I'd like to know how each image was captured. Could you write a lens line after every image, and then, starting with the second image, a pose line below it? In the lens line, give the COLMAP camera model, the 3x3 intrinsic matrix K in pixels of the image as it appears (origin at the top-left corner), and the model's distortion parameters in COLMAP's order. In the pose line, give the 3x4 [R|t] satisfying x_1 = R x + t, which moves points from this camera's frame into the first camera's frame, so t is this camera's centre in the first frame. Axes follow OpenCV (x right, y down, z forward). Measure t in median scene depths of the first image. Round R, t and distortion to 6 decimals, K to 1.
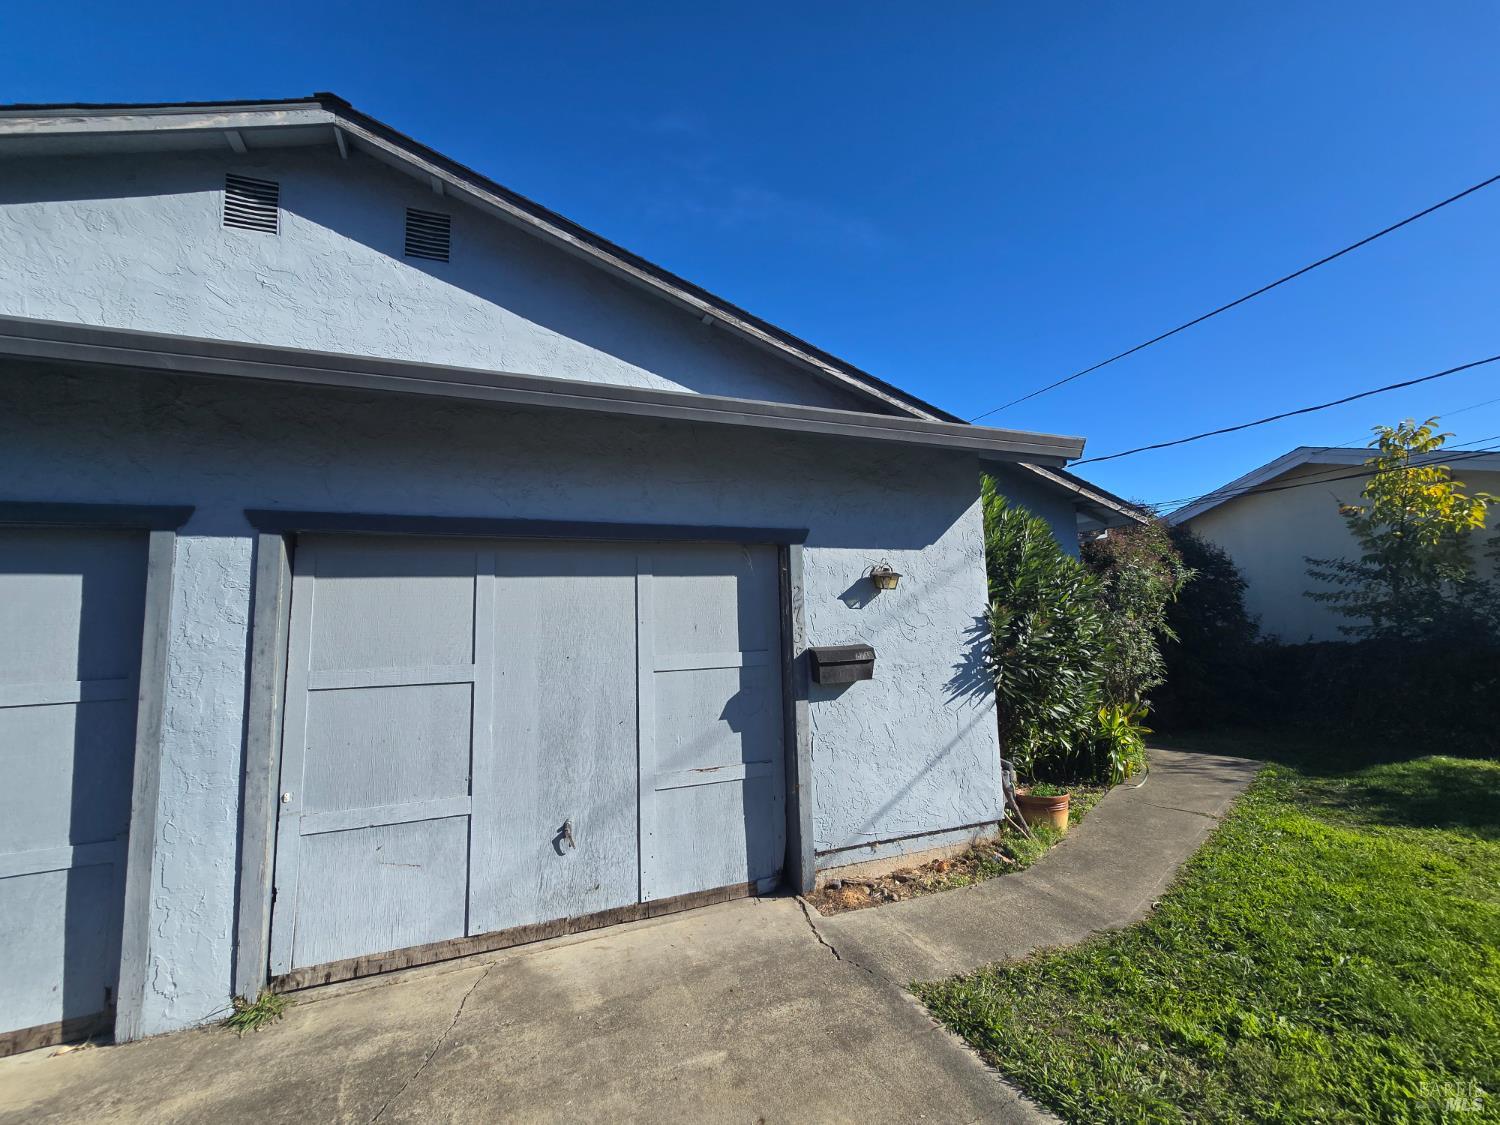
lens RADIAL K [[613.2, 0, 743.6], [0, 613.2, 559.9], [0, 0, 1]] dist [-0.004788, -0.000572]
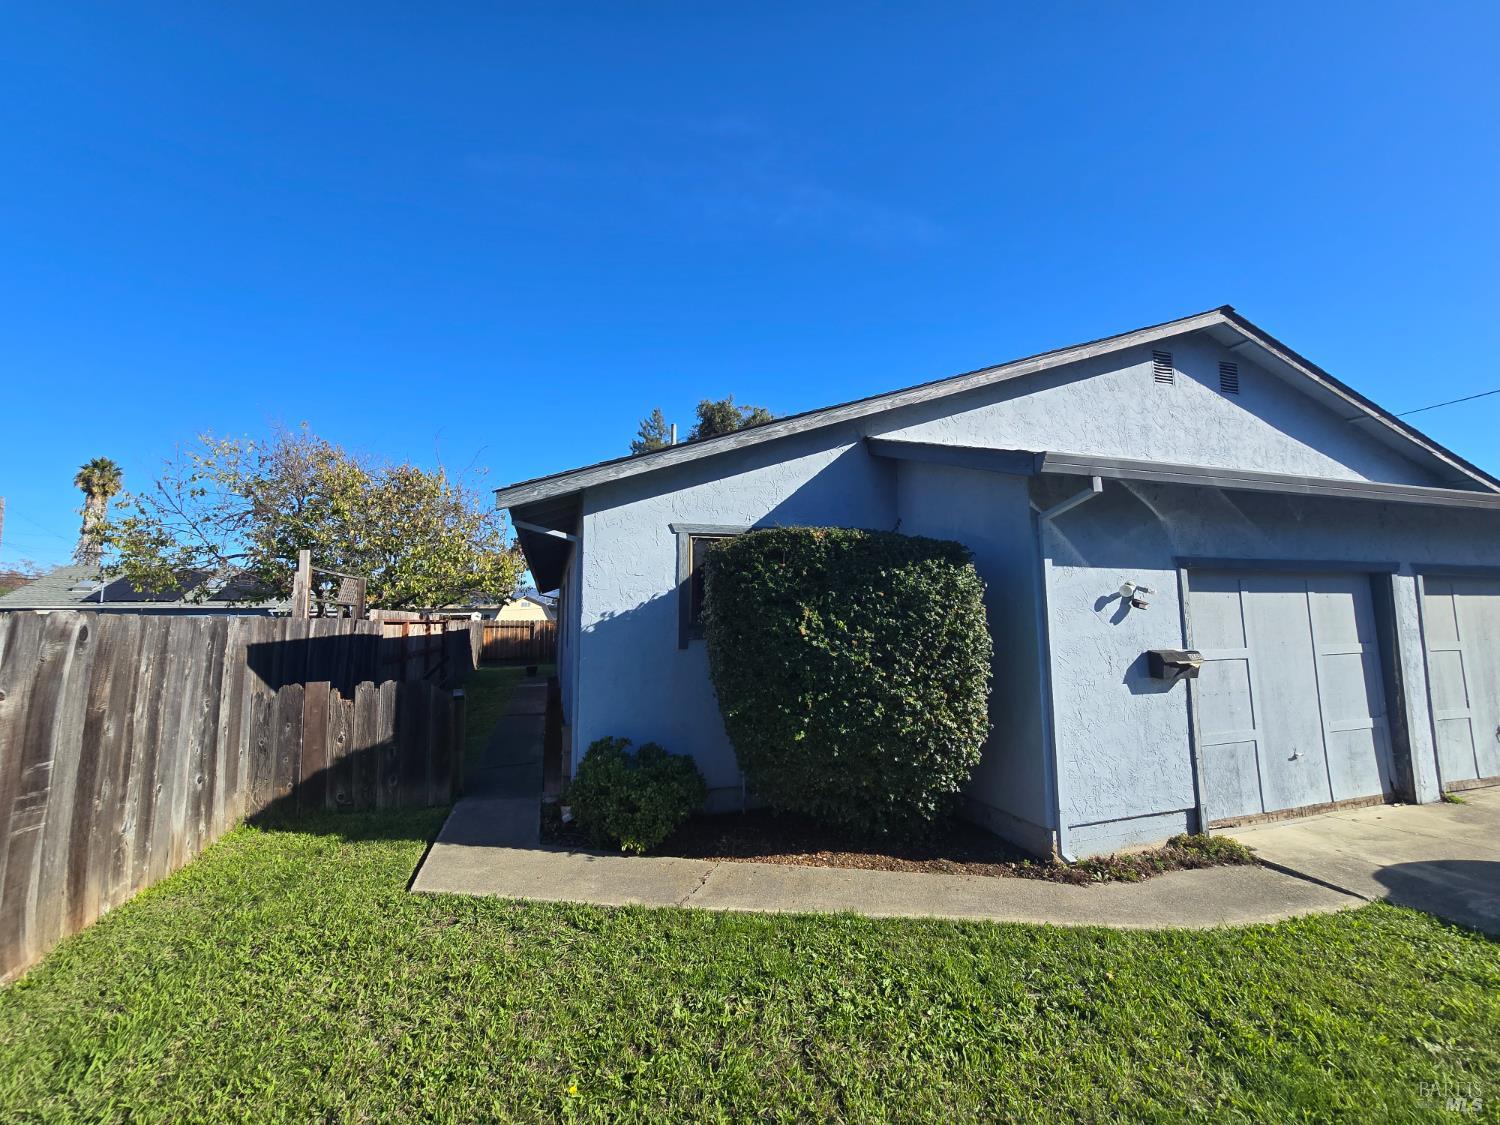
lens RADIAL K [[613.2, 0, 749.8], [0, 613.2, 563.6], [0, 0, 1]] dist [-0.004788, -0.000572]
pose [[0.997178, 0.026775, -0.070133, -1.844353], [-0.026355, 0.999629, 0.006898, -0.024929], [0.070292, -0.005030, 0.997514, -0.779047]]
